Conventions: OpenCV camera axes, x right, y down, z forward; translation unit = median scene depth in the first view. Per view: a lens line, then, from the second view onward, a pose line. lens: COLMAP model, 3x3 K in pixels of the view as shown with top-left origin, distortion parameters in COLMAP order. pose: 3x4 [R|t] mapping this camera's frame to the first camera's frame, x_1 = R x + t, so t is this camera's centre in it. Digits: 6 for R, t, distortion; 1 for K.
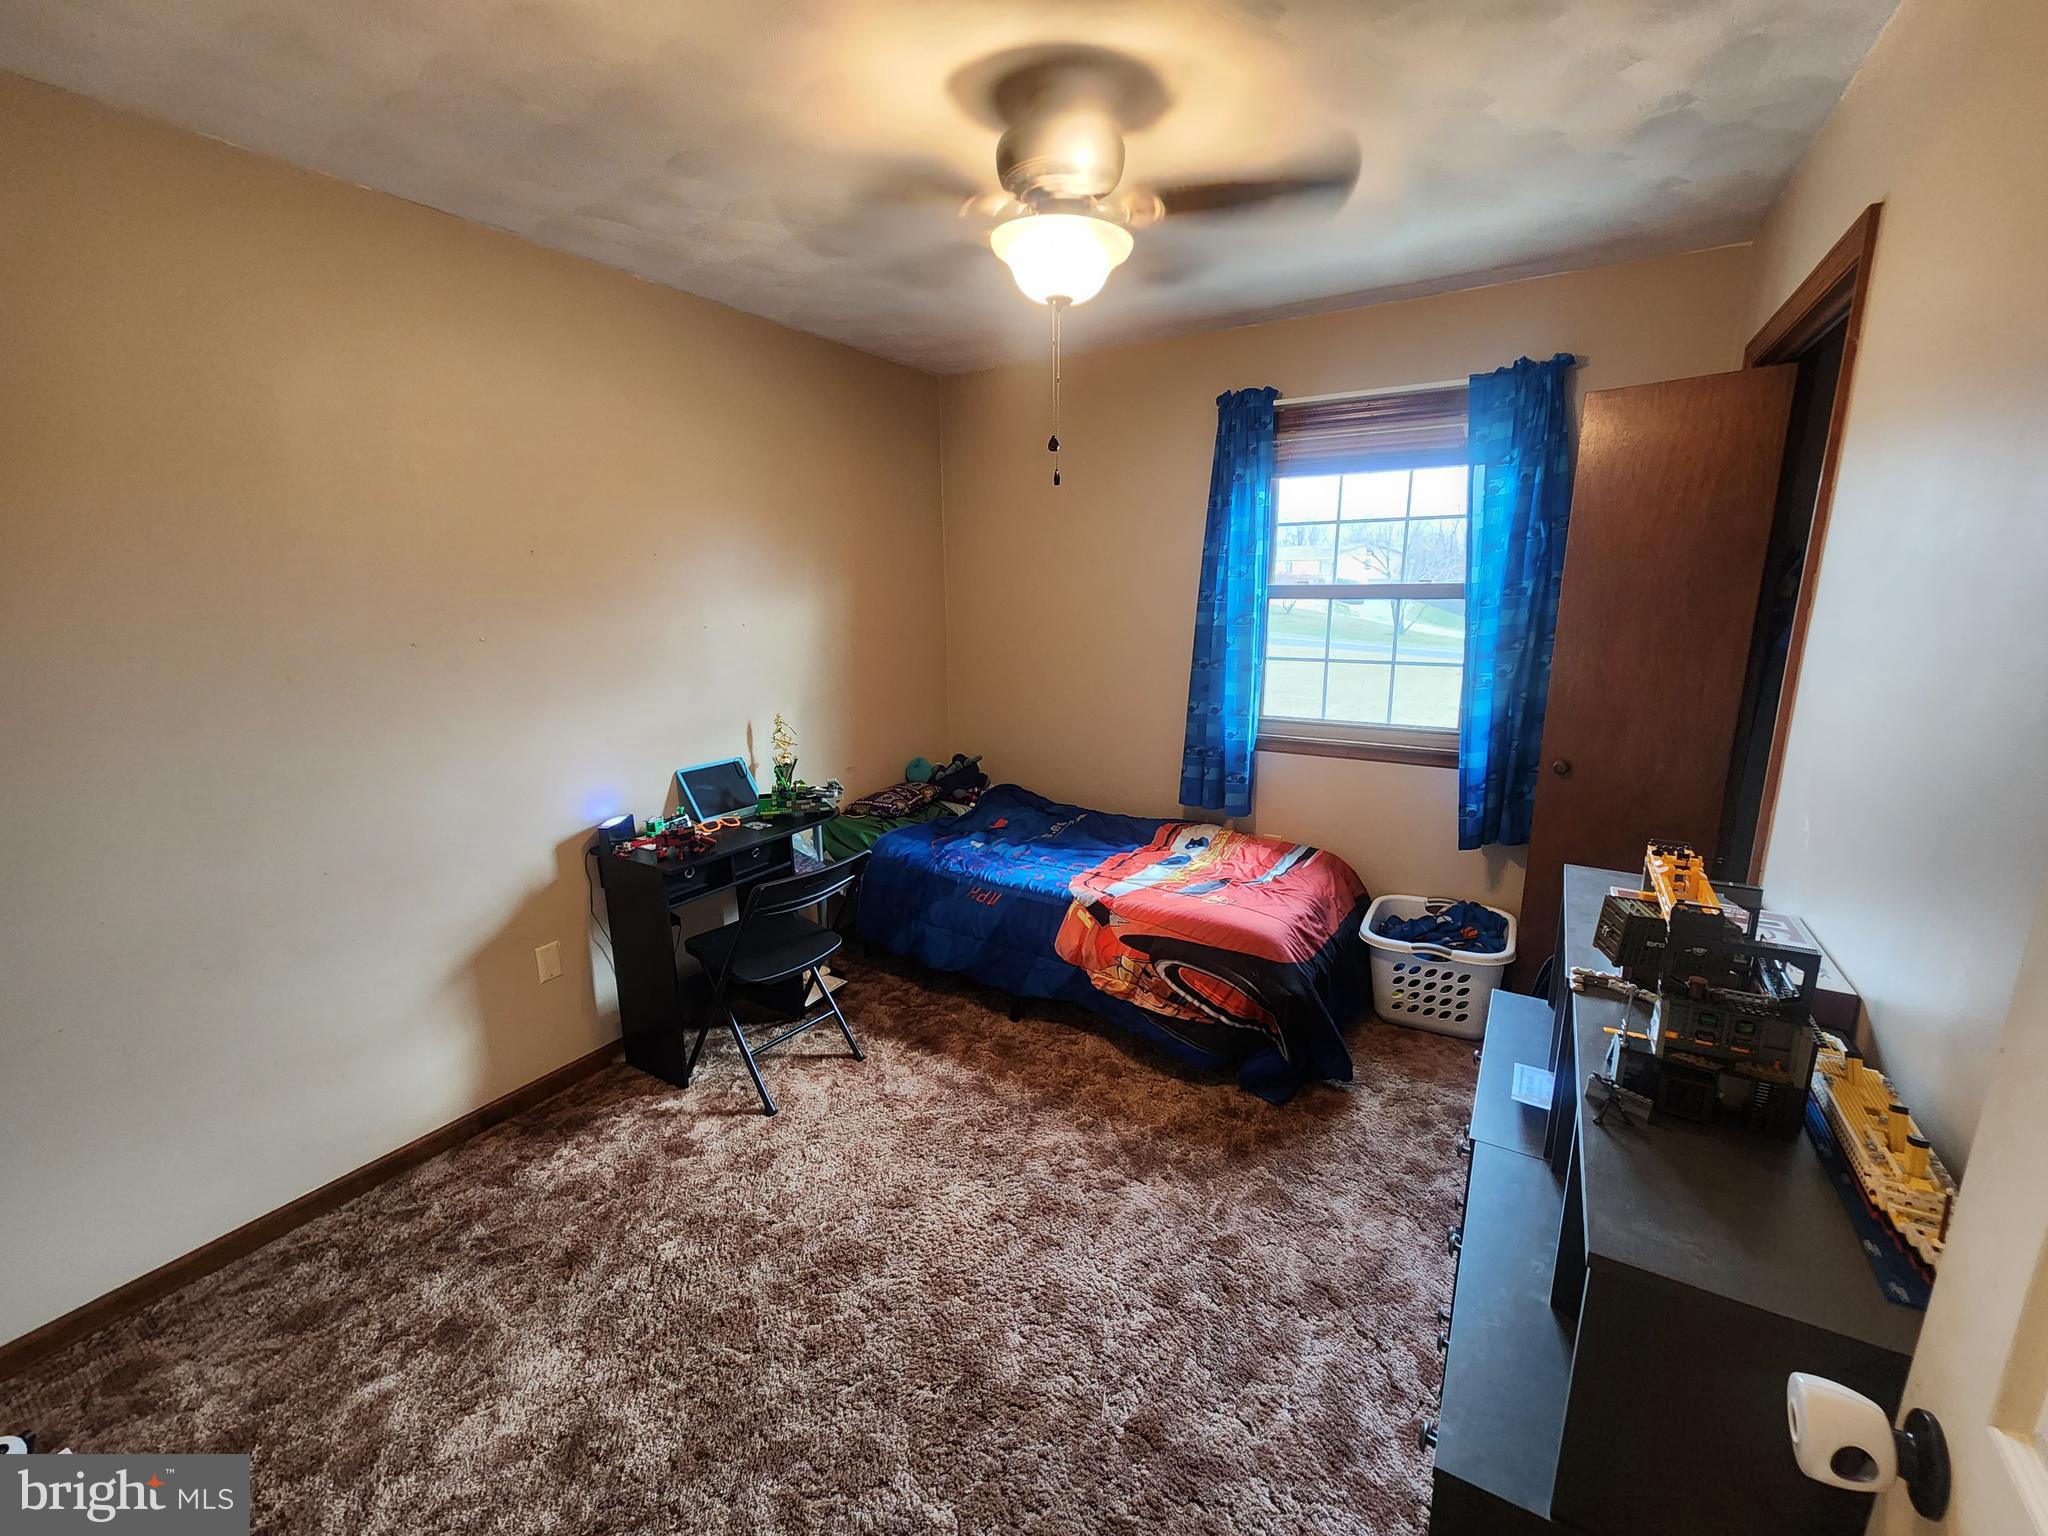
lens RADIAL K [[840.5, 0, 1021.4], [0, 840.5, 770.1], [0, 0, 1]] dist [0.007938, -0.004809]
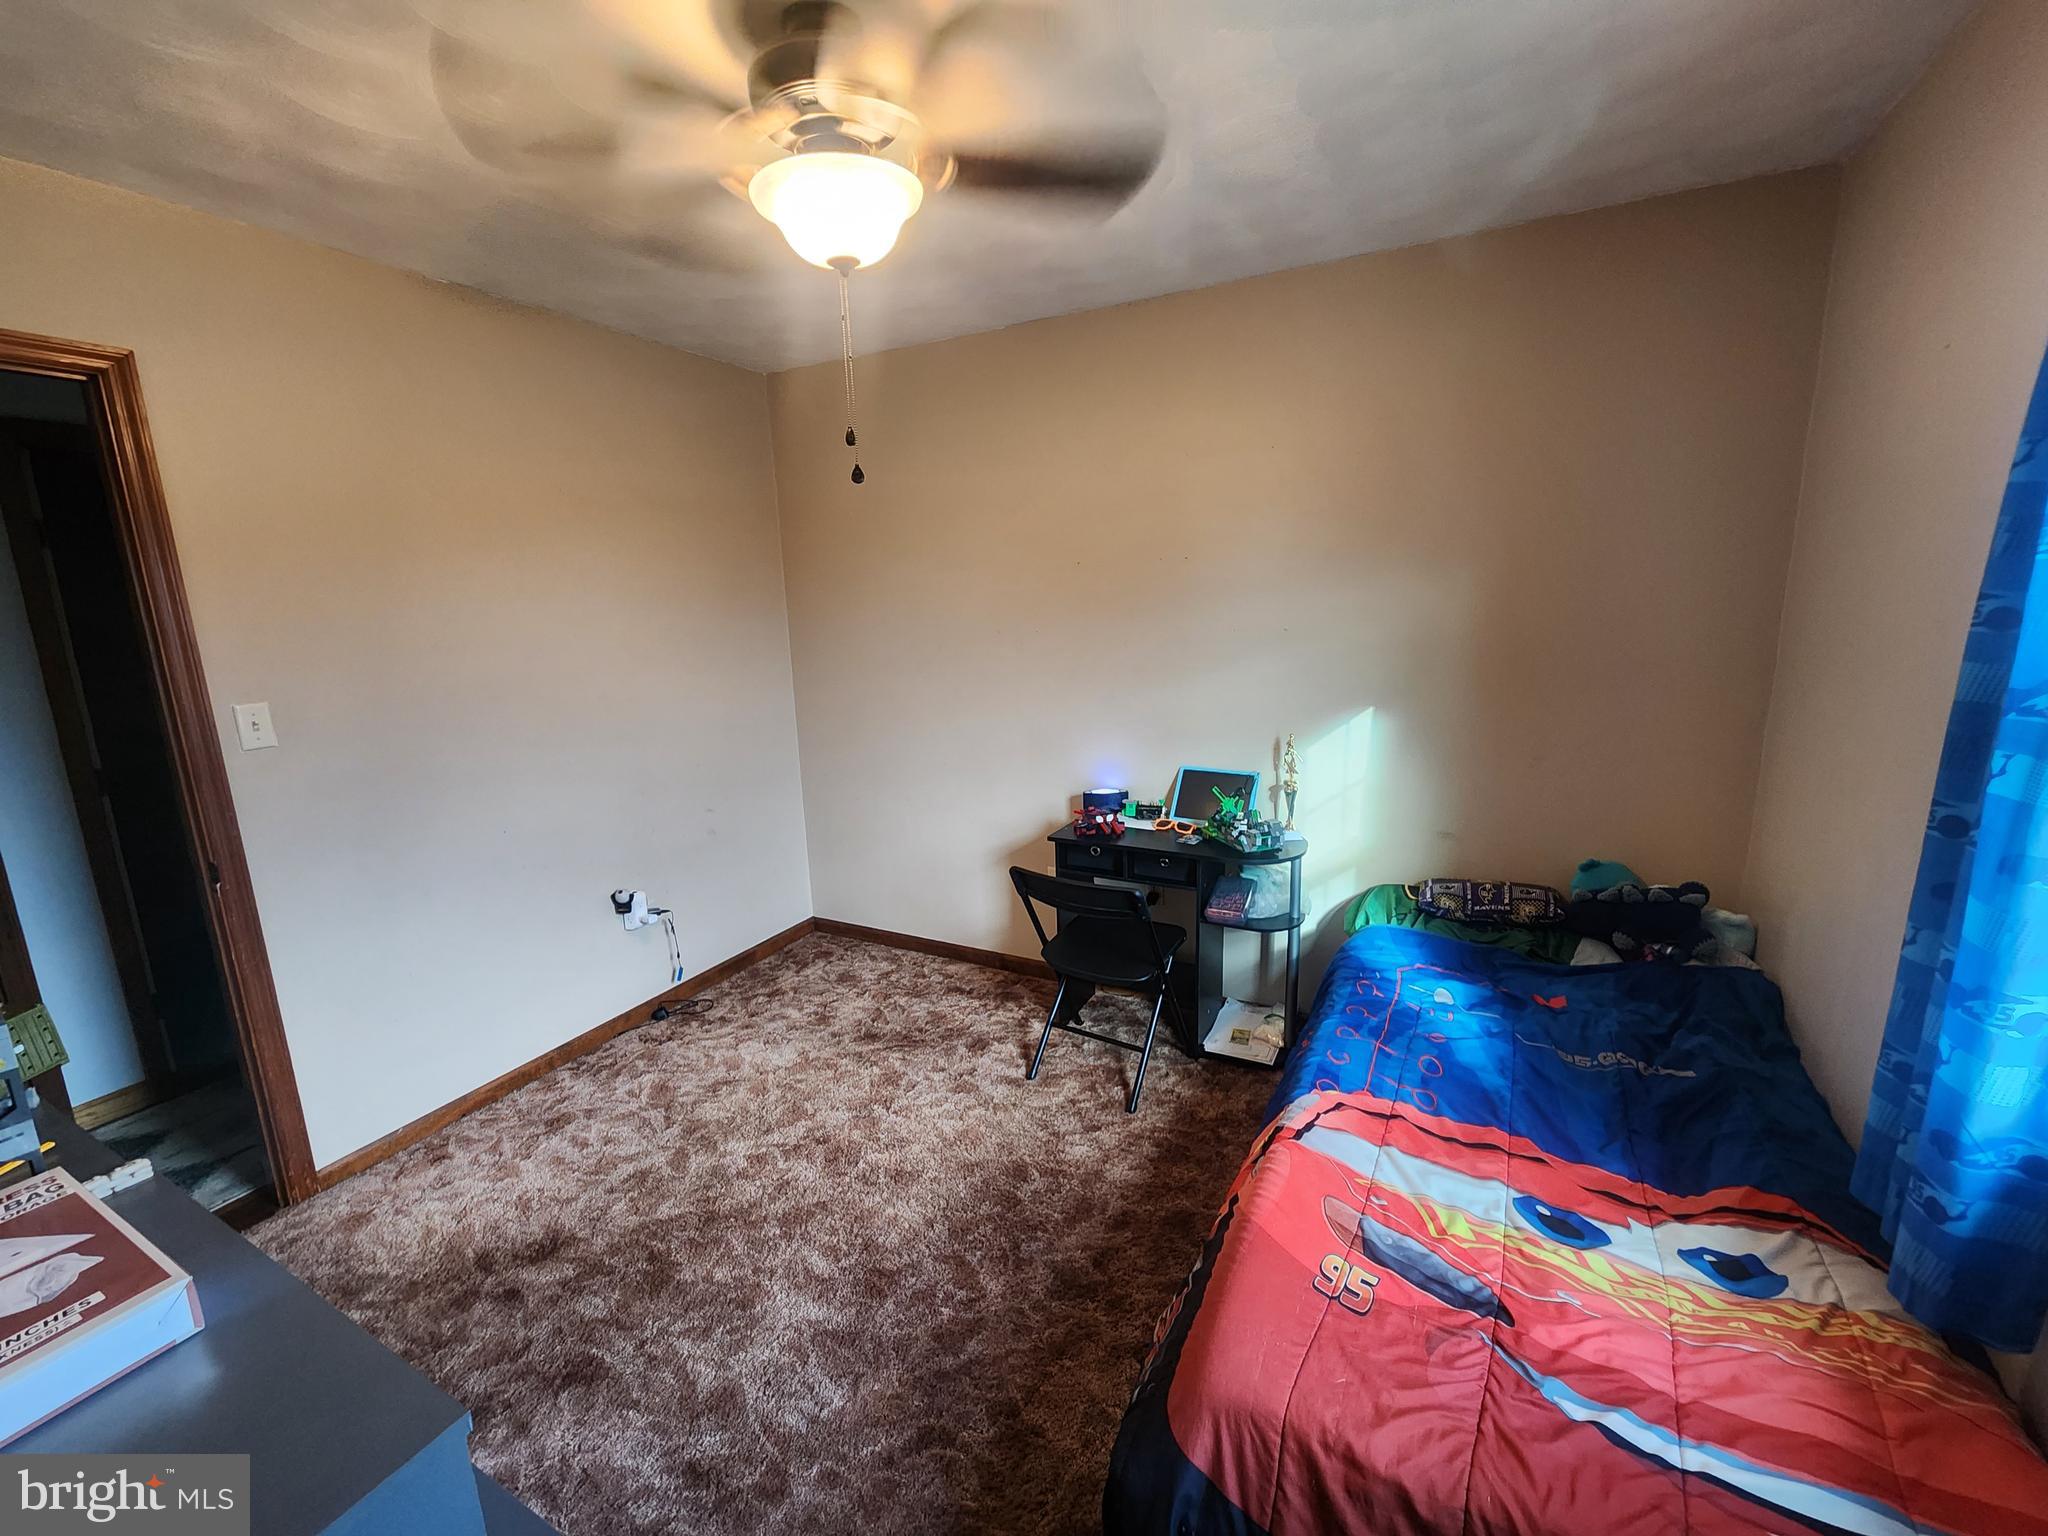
lens RADIAL K [[840.5, 0, 1021.4], [0, 840.5, 770.1], [0, 0, 1]] dist [0.007938, -0.004809]
pose [[0.060302, 0.215146, -0.974718, 0.658610], [-0.190739, 0.960985, 0.200314, -0.183228], [0.979787, 0.173838, 0.098986, 0.793691]]
